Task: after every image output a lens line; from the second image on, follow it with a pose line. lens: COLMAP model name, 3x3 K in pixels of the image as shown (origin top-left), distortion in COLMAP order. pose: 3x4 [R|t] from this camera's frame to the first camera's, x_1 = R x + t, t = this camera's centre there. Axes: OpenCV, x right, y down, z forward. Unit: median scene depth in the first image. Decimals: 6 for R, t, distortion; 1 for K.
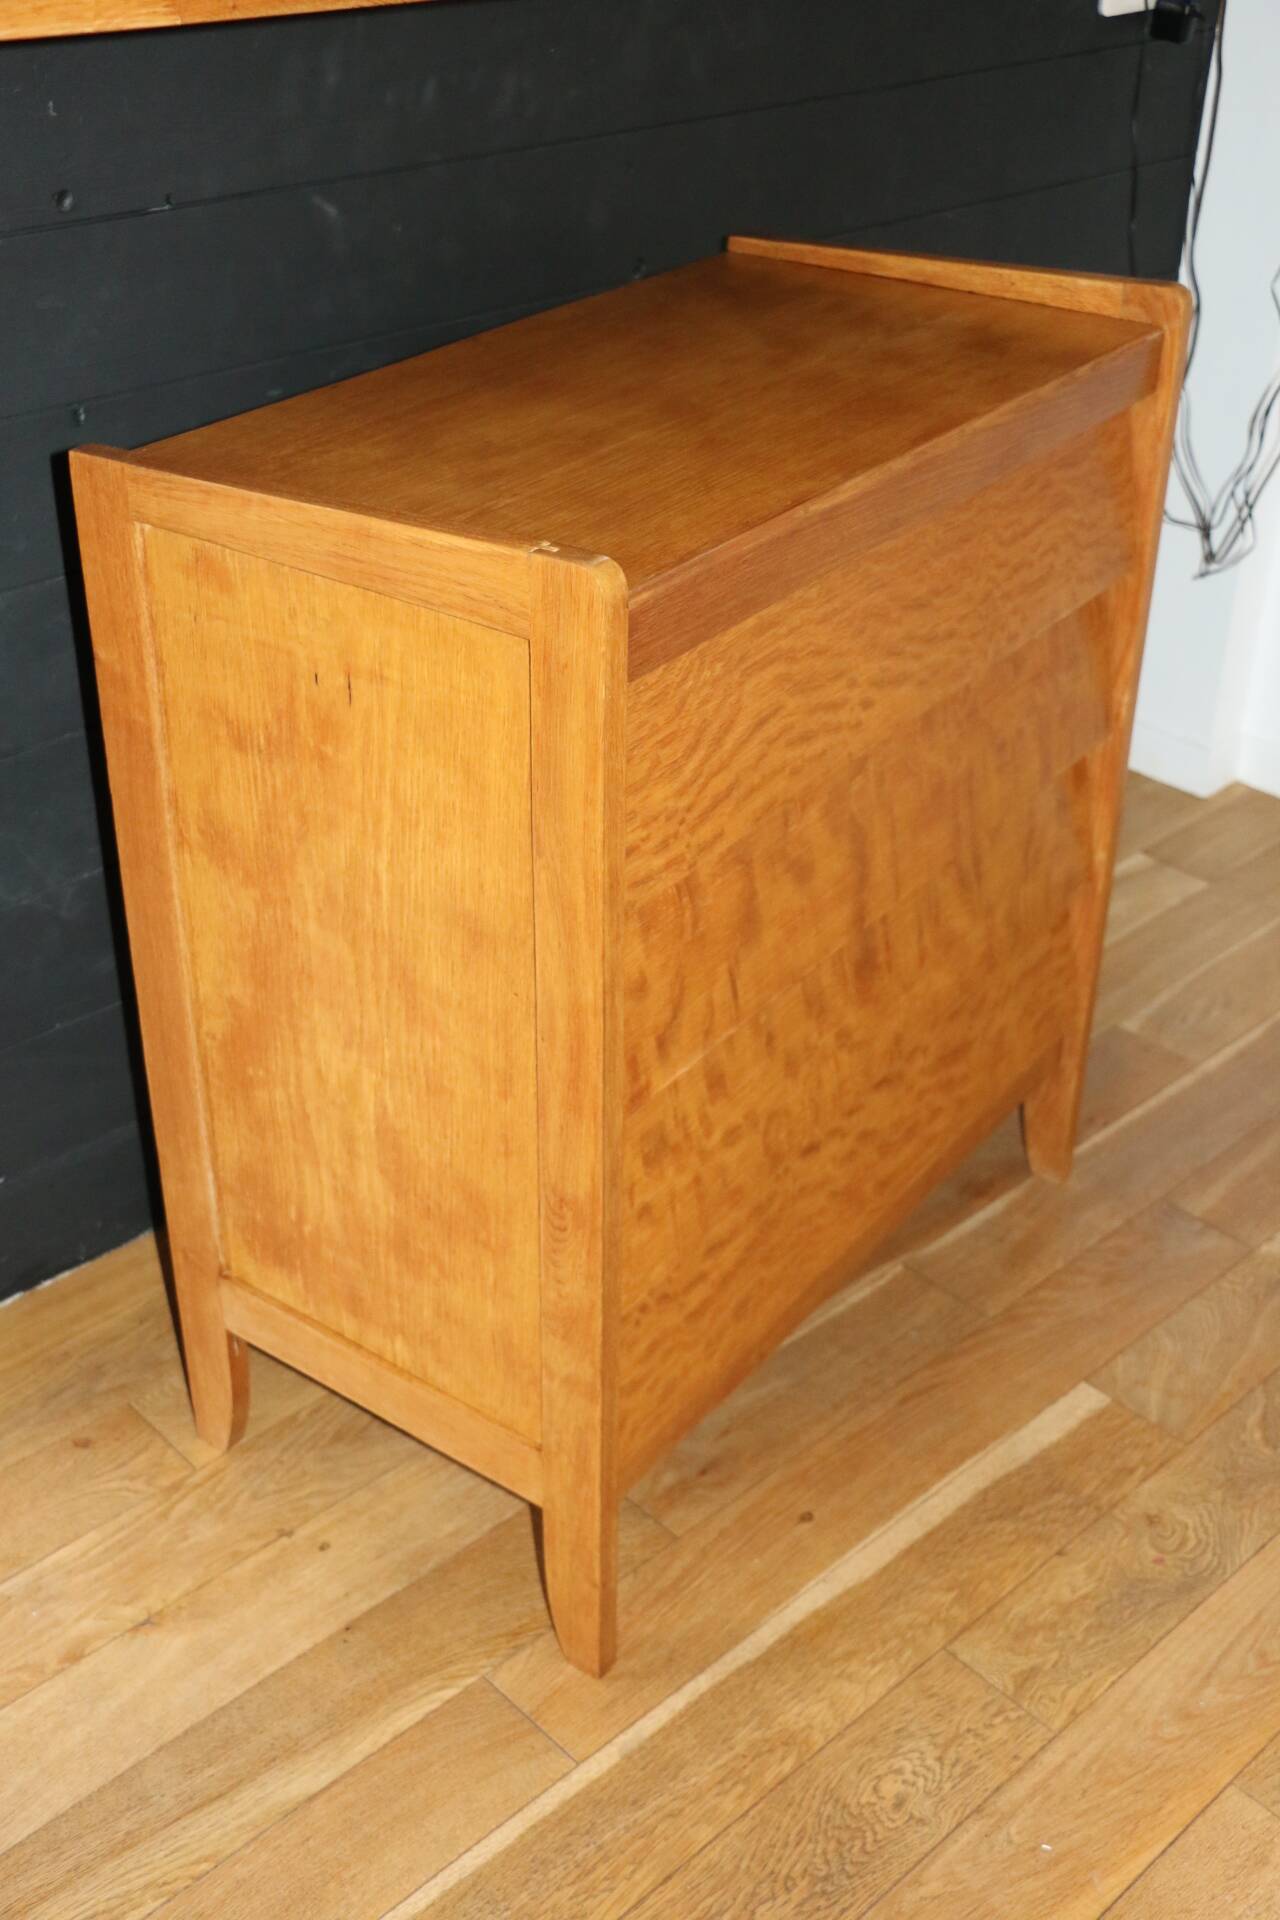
lens RADIAL K [[2139.9, 0, 640.0], [0, 2139.9, 960.0], [0, 0, 1]] dist [-0.079901, 0.256909]
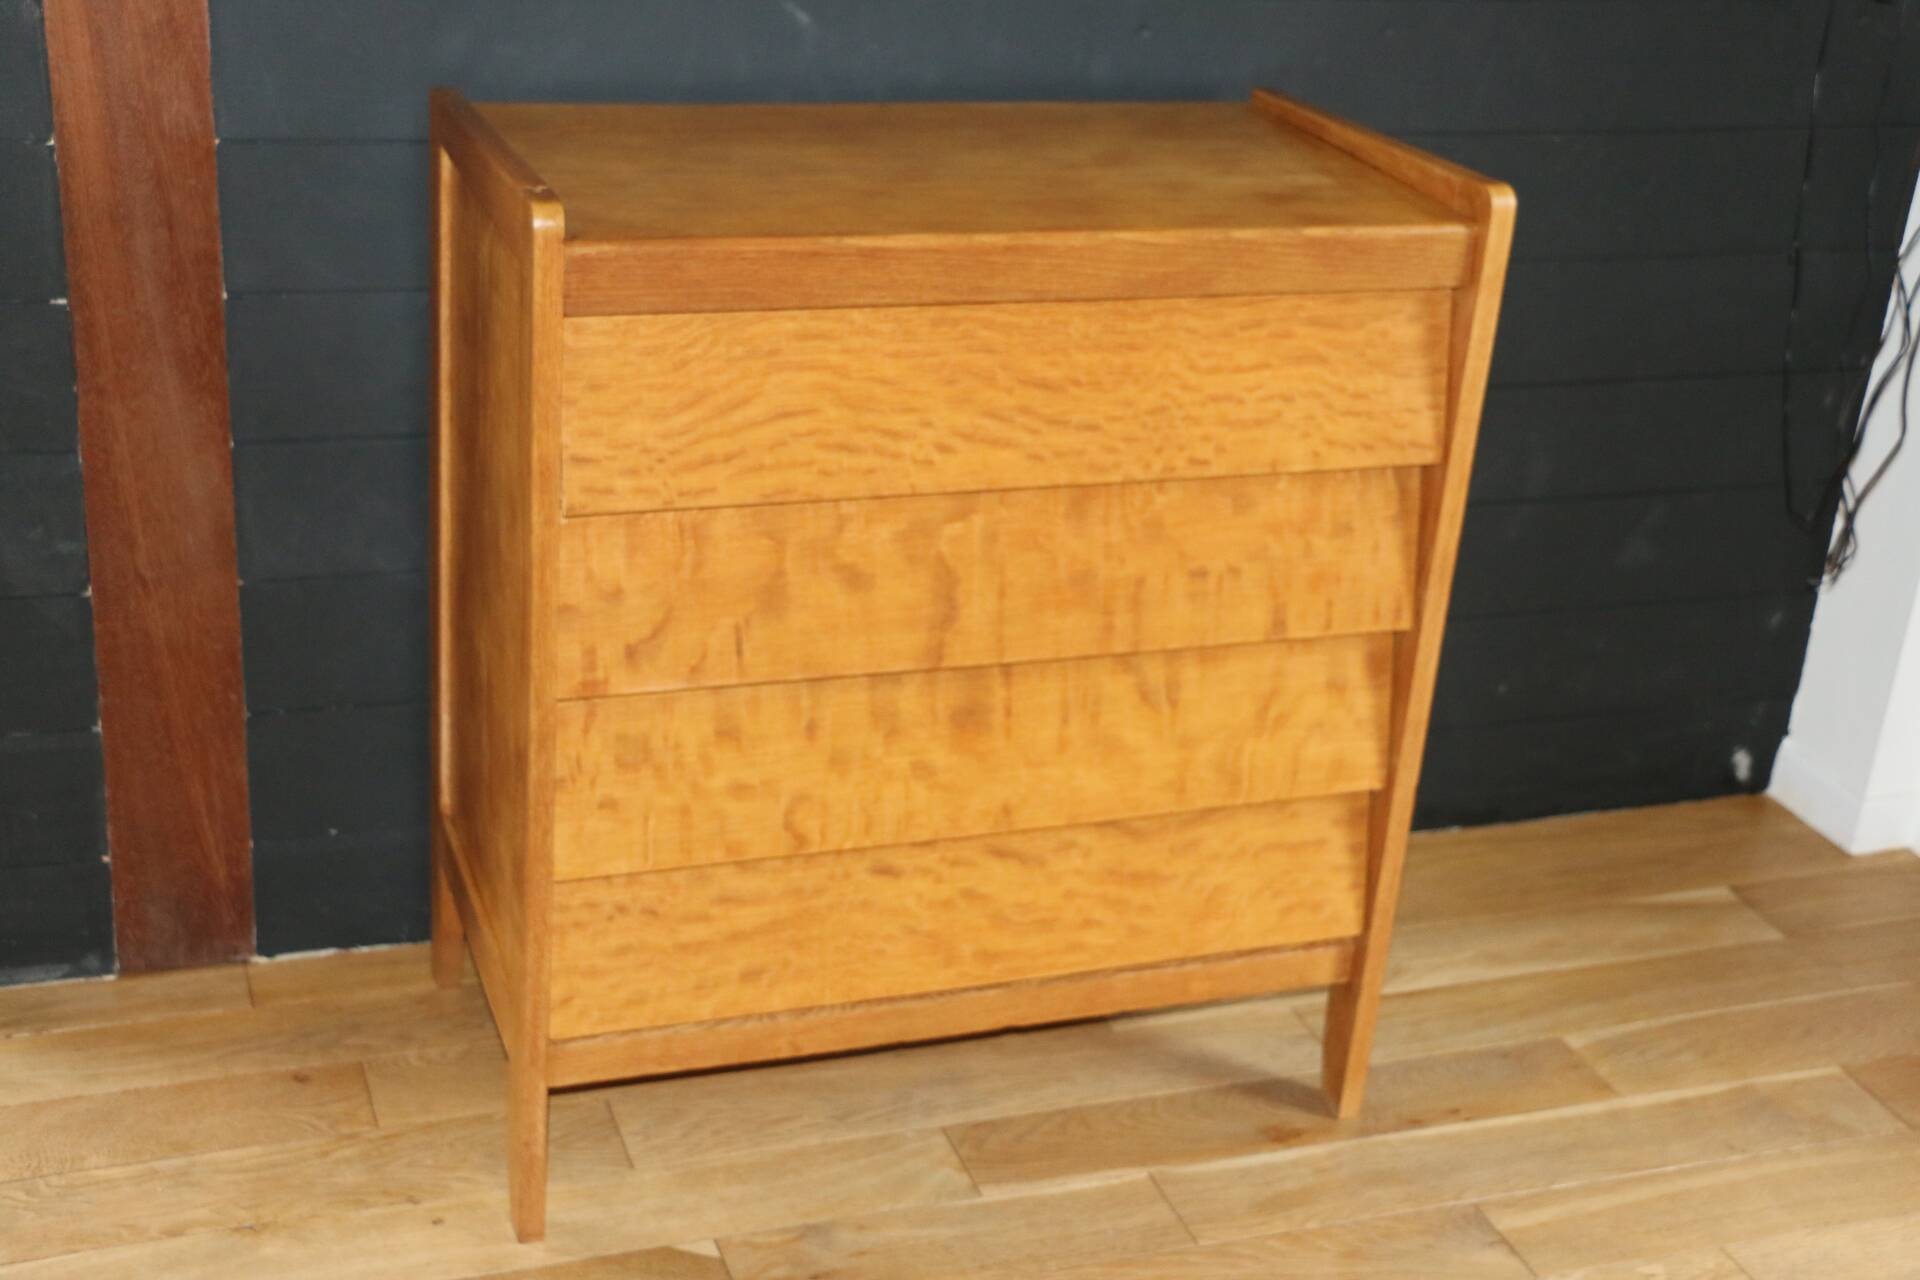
lens RADIAL K [[2681.9, 0, 980.8], [0, 2681.9, 679.6], [0, 0, 1]] dist [0.002043, 0.356491]
pose [[0.830761, 0.288374, -0.476105, 0.819032], [-0.351121, 0.935188, -0.046236, 0.050072], [0.431915, 0.205582, 0.878172, -0.190499]]
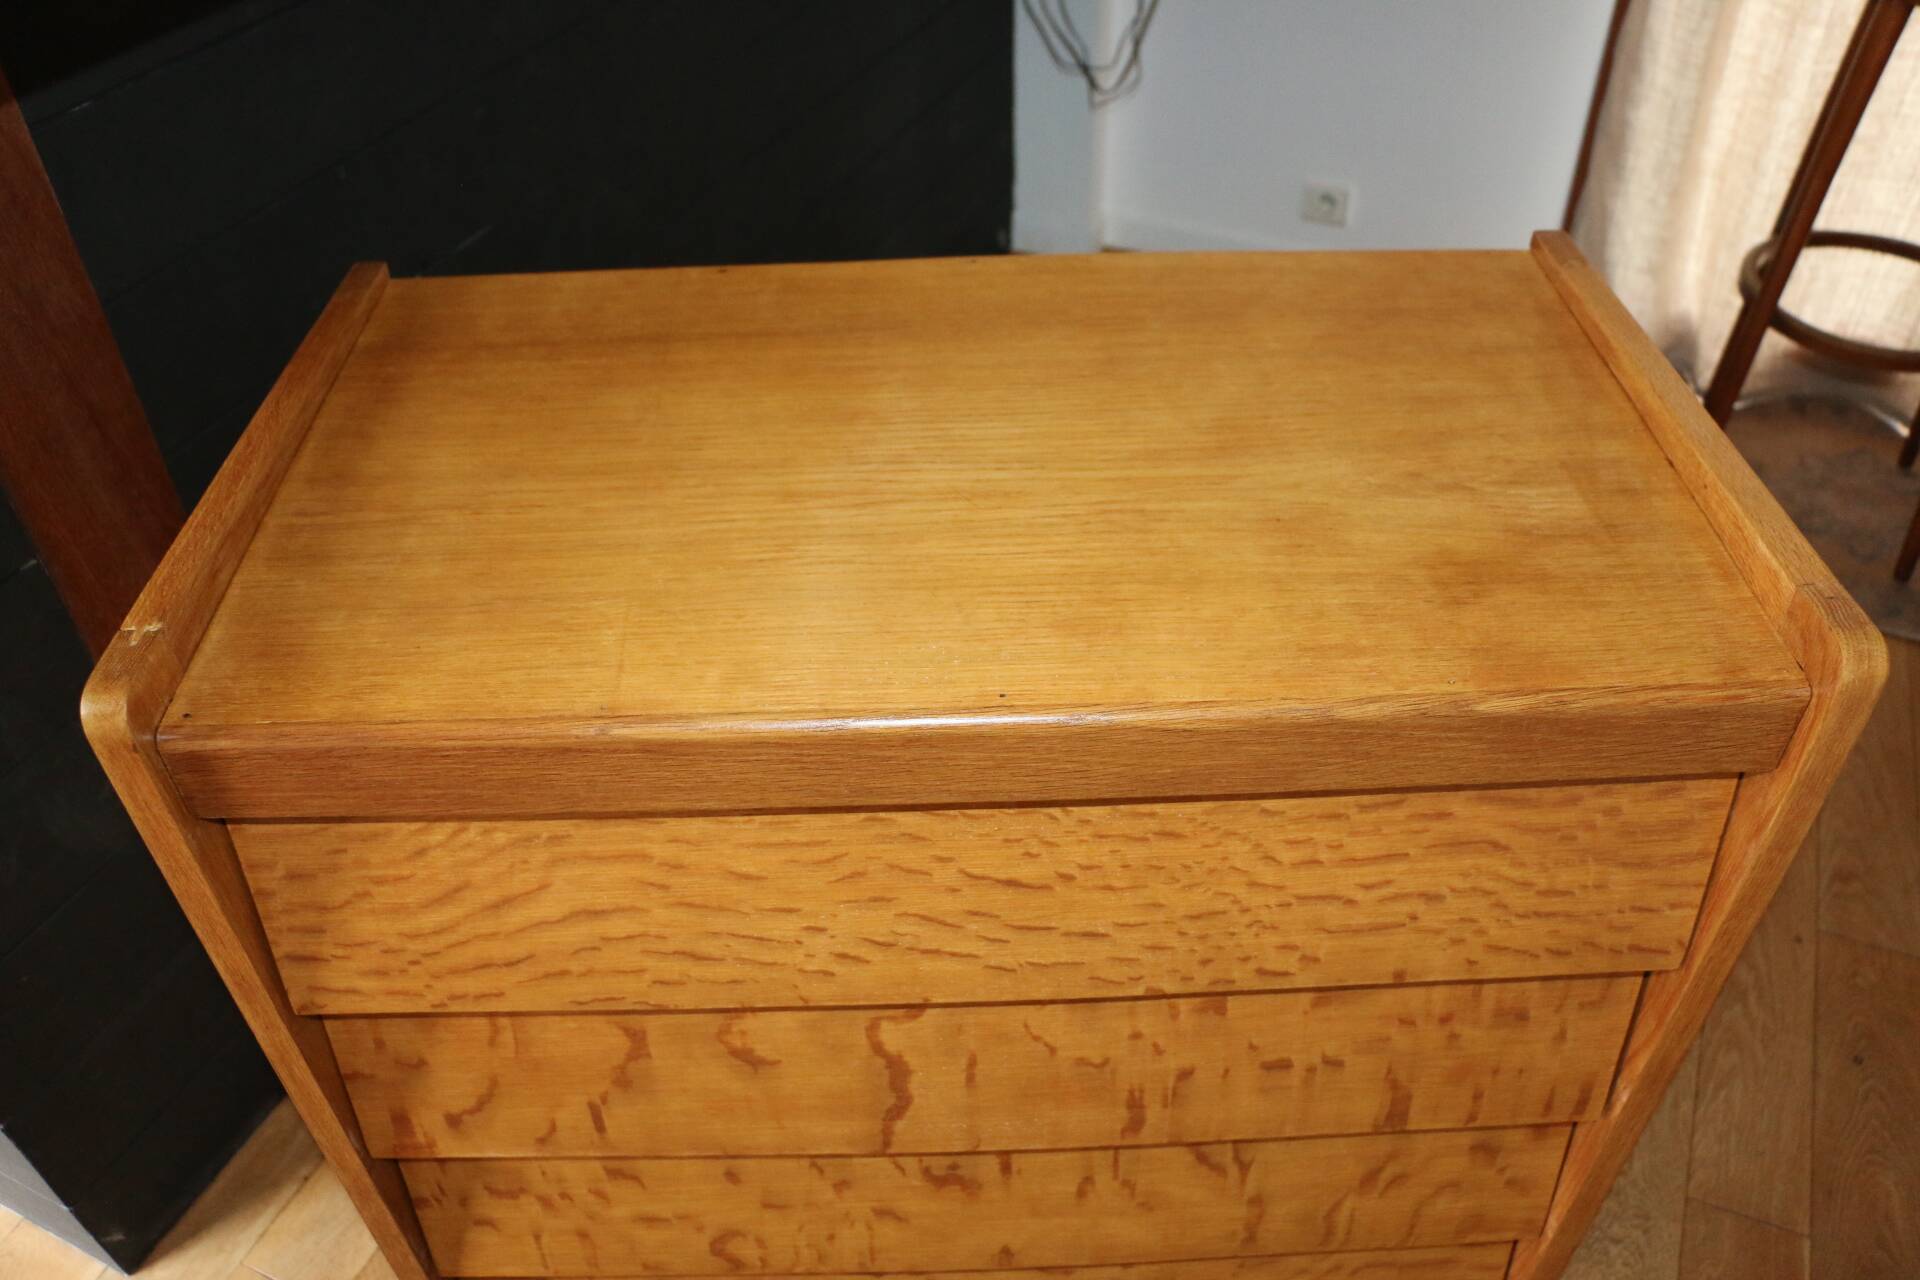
lens RADIAL K [[1464.7, 0, 968.8], [0, 1464.7, 548.4], [0, 0, 1]] dist [-0.124045, 0.004992]
pose [[0.606497, 0.477810, -0.635499, 0.377680], [-0.395389, 0.874696, 0.280310, -0.396614], [0.689804, 0.081262, 0.719421, 0.660583]]
